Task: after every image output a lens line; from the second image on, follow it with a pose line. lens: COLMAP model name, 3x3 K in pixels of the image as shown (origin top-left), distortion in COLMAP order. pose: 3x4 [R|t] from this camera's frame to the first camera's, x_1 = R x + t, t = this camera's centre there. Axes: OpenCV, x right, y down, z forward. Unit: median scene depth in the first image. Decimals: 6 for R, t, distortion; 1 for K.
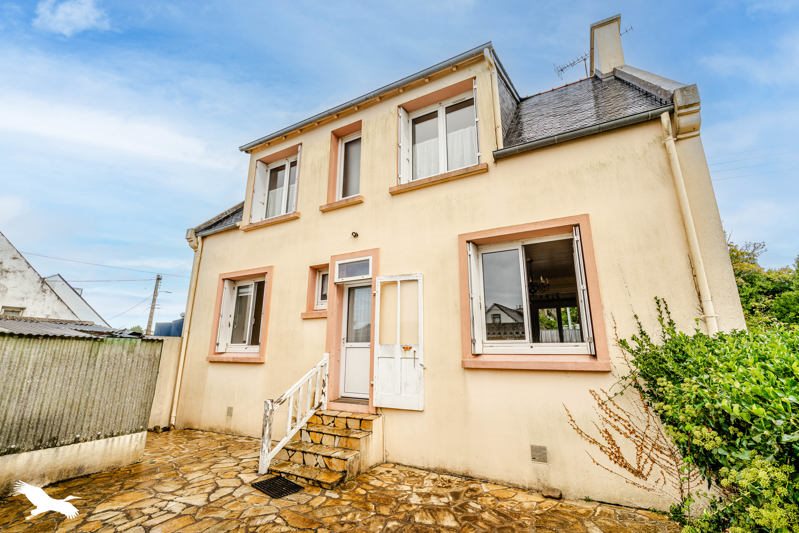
lens RADIAL K [[347.5, 0, 399.5], [0, 347.5, 266.5], [0, 0, 1]] dist [-0.000927, -0.000220]
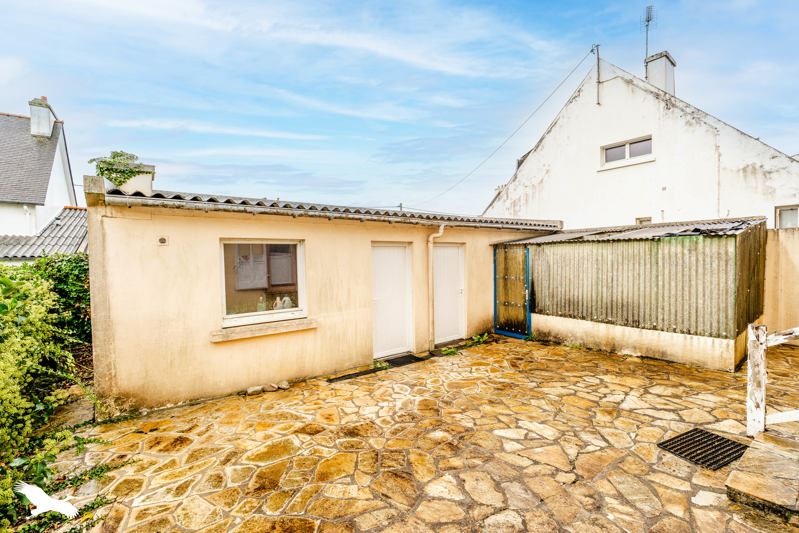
lens RADIAL K [[347.5, 0, 399.5], [0, 347.5, 266.5], [0, 0, 1]] dist [-0.000927, -0.000220]
pose [[-0.418814, 0.023269, -0.907774, 0.459895], [0.235287, 0.968313, -0.083732, 0.219880], [0.877061, -0.248655, -0.411017, 0.829089]]
